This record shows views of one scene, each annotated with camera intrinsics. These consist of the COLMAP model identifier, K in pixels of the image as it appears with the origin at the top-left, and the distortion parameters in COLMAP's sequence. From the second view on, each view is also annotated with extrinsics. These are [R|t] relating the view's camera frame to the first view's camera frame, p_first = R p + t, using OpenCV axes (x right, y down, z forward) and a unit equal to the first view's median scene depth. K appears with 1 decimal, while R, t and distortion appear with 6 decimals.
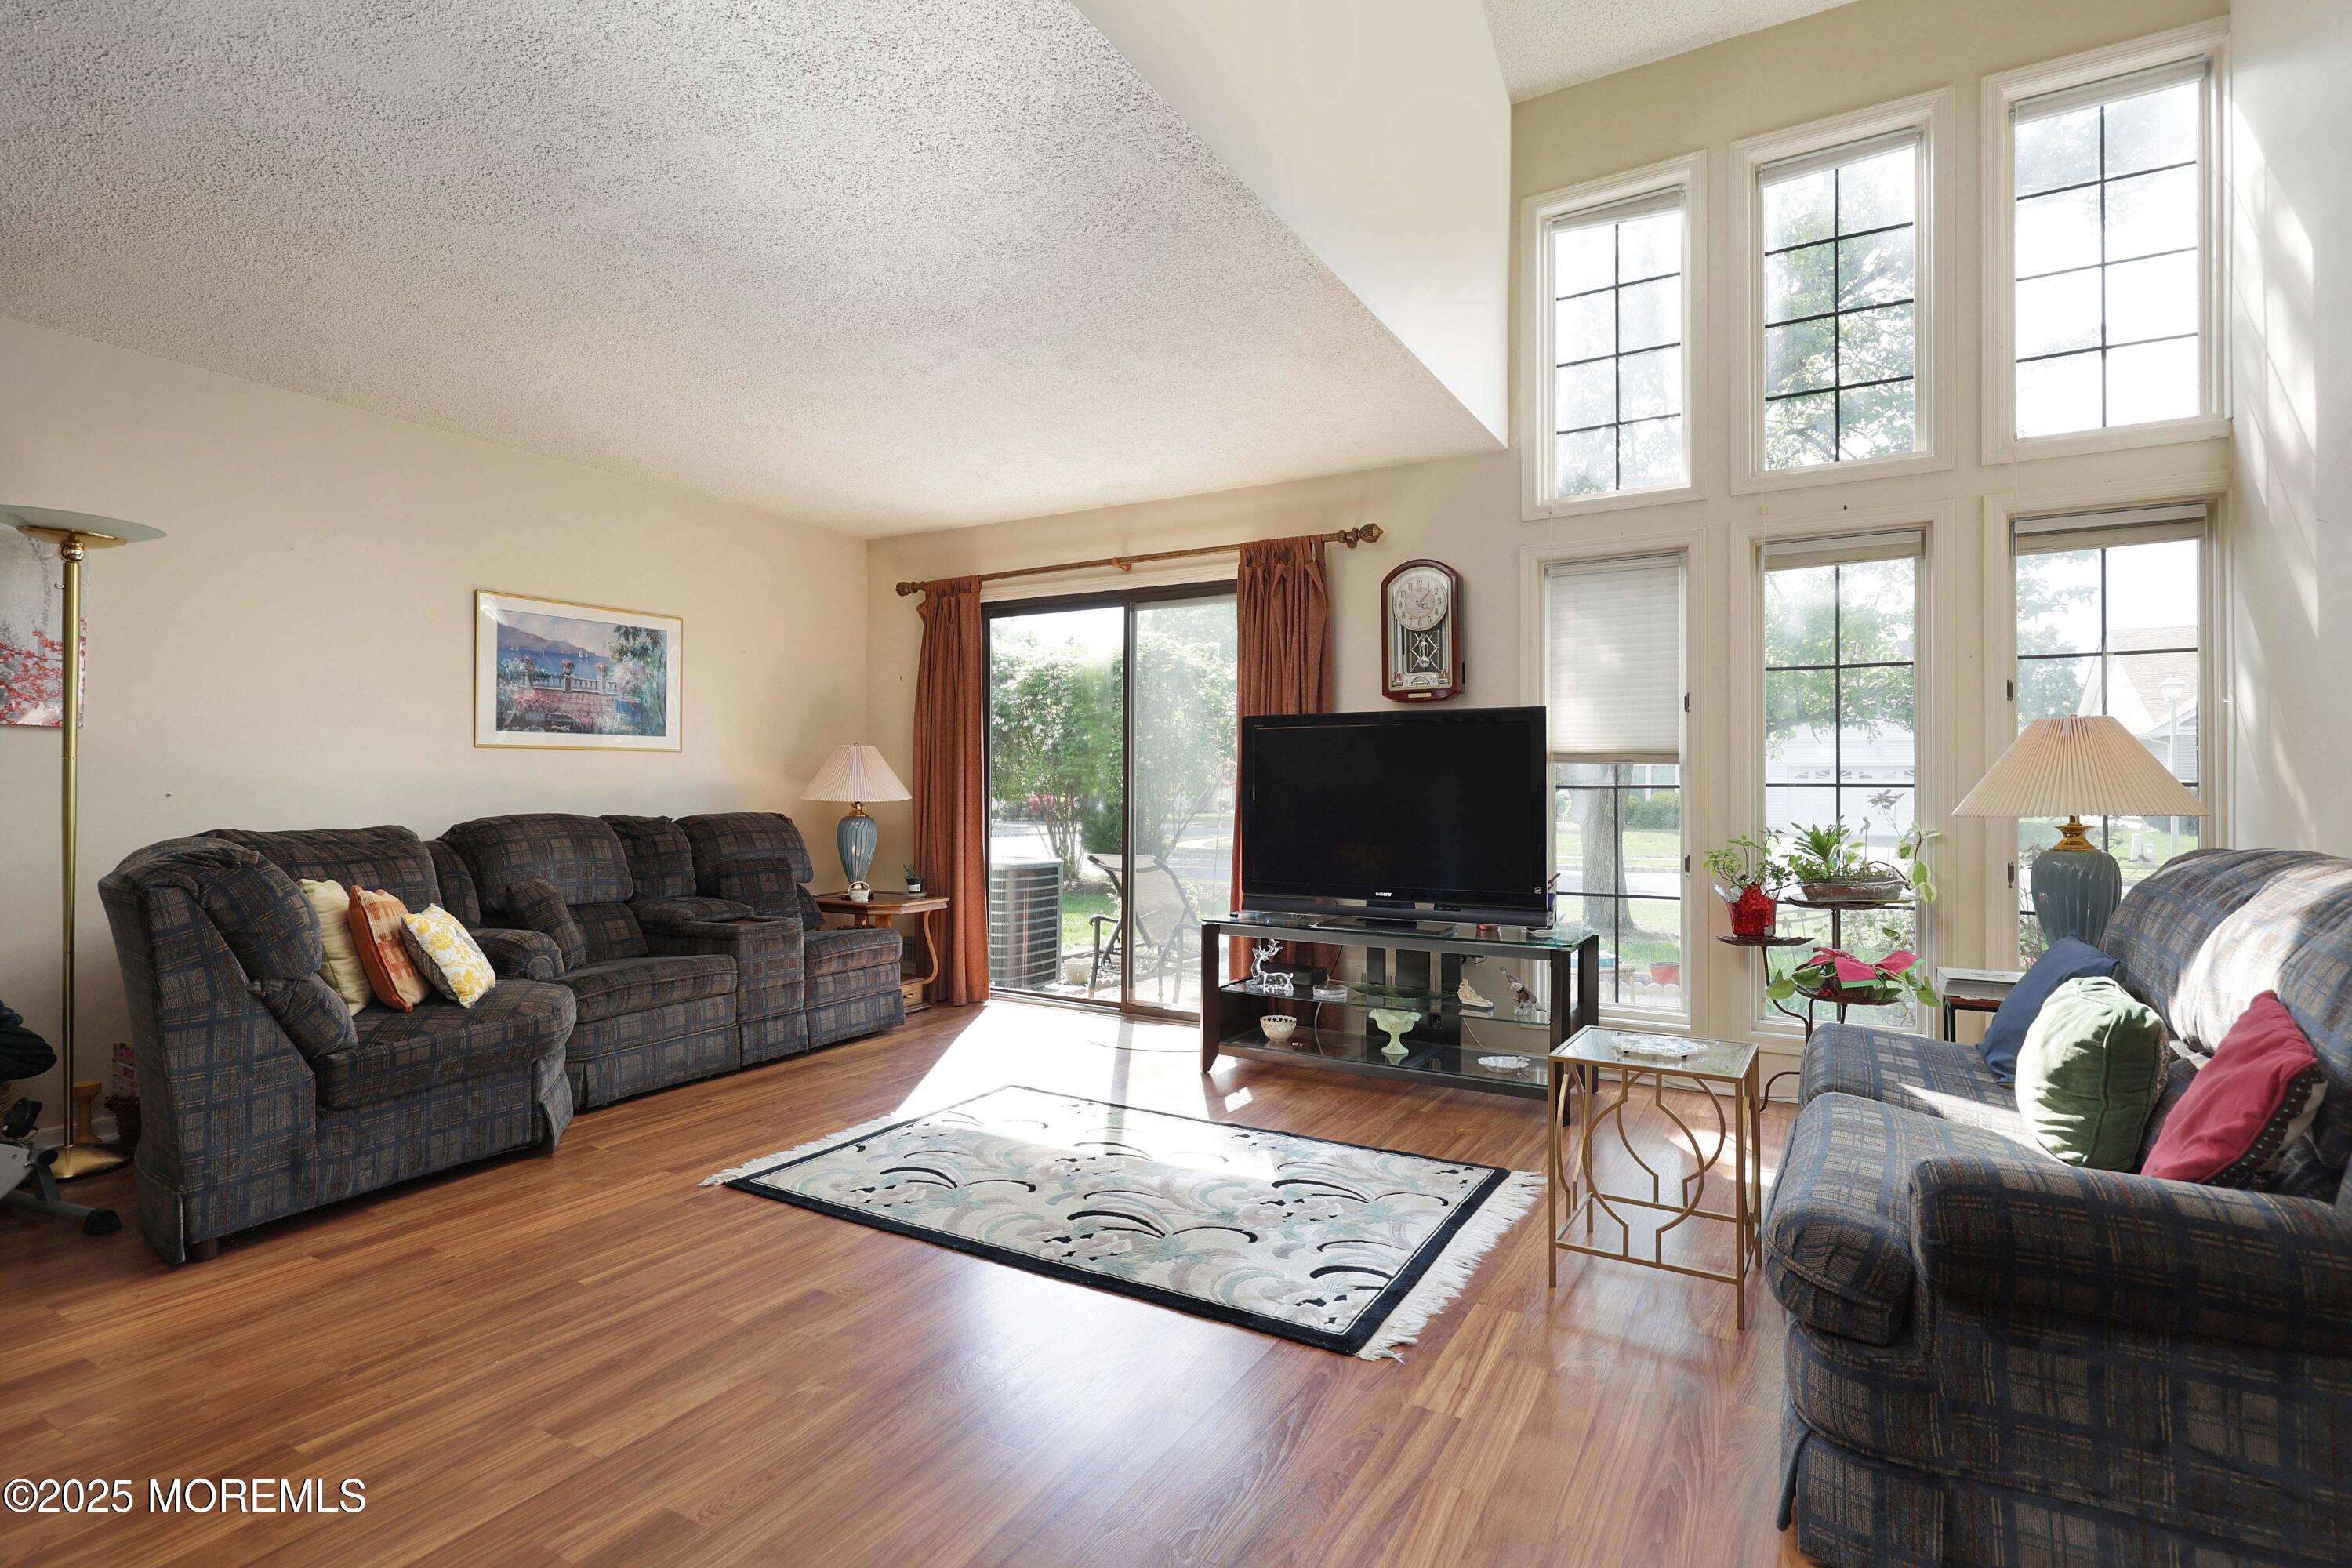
lens RADIAL K [[1134.7, 0, 1165.3], [0, 1134.7, 776.6], [0, 0, 1]] dist [0.001451, 0.000794]
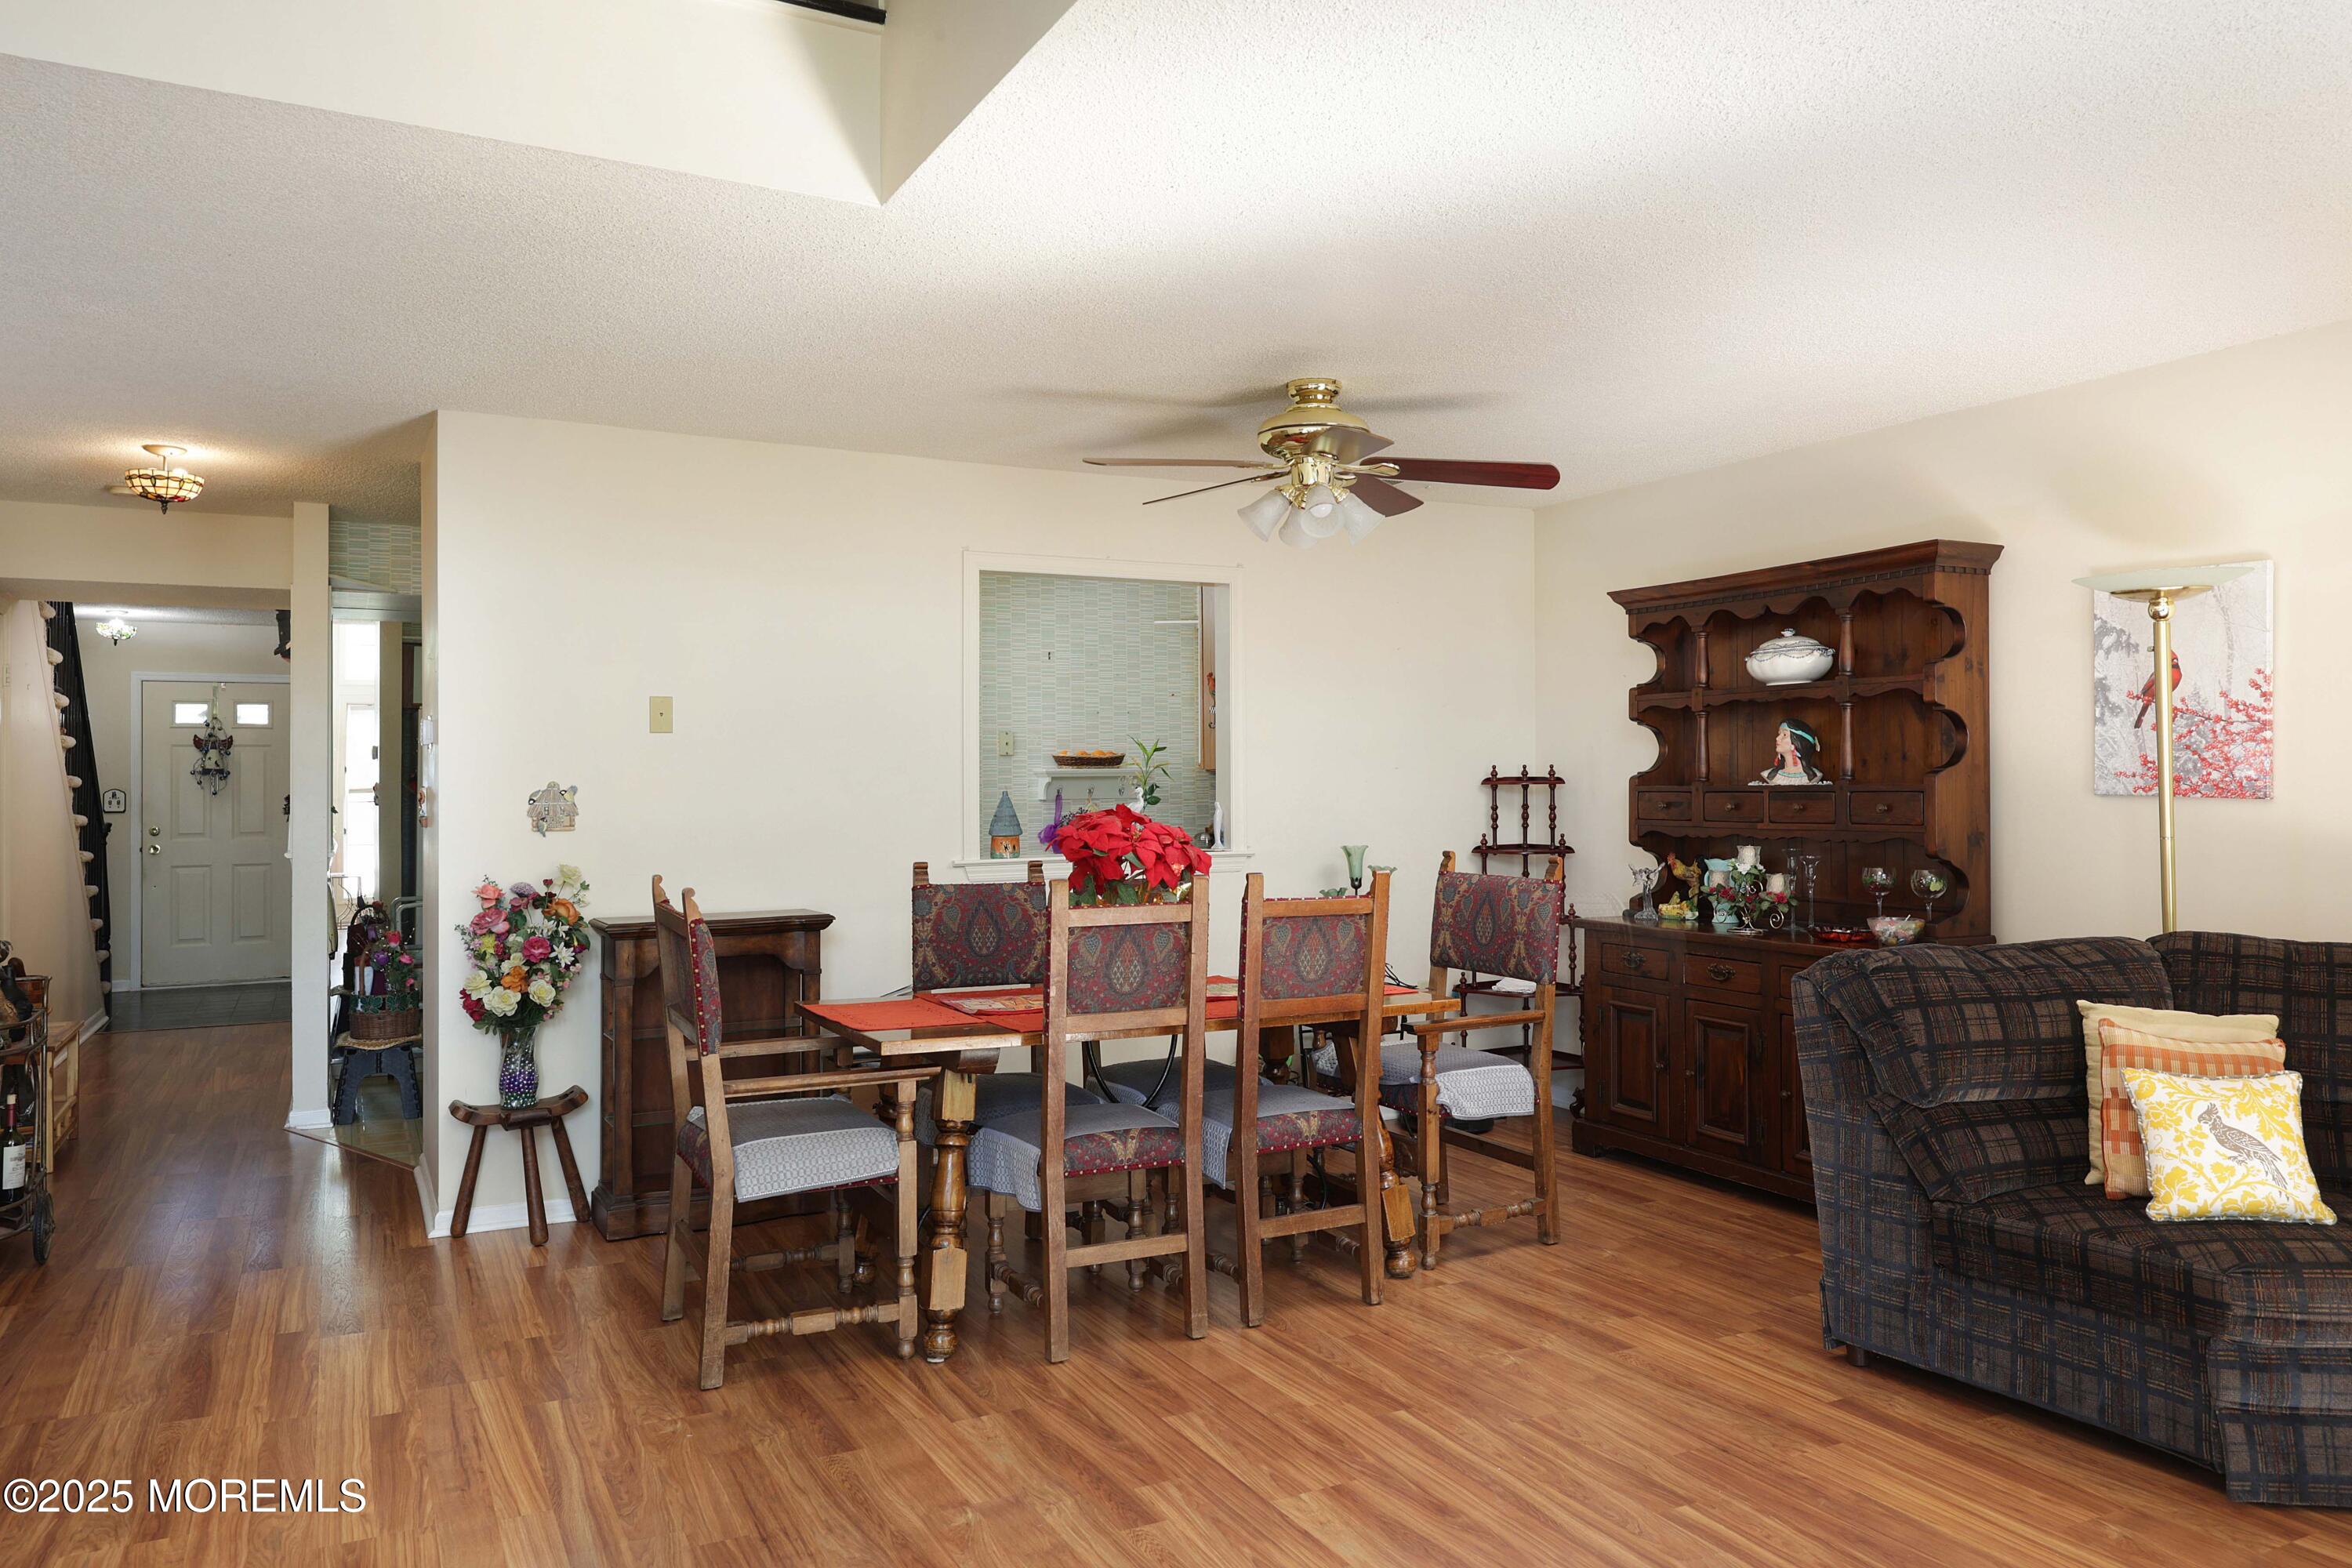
lens RADIAL K [[1581.1, 0, 1179.4], [0, 1581.1, 763.8], [0, 0, 1]] dist [-0.000167, -0.004218]
pose [[-0.522037, -0.006793, -0.852896, 0.439576], [0.011628, 0.999819, -0.015081, -0.056267], [0.852844, -0.017790, -0.521863, 0.854264]]
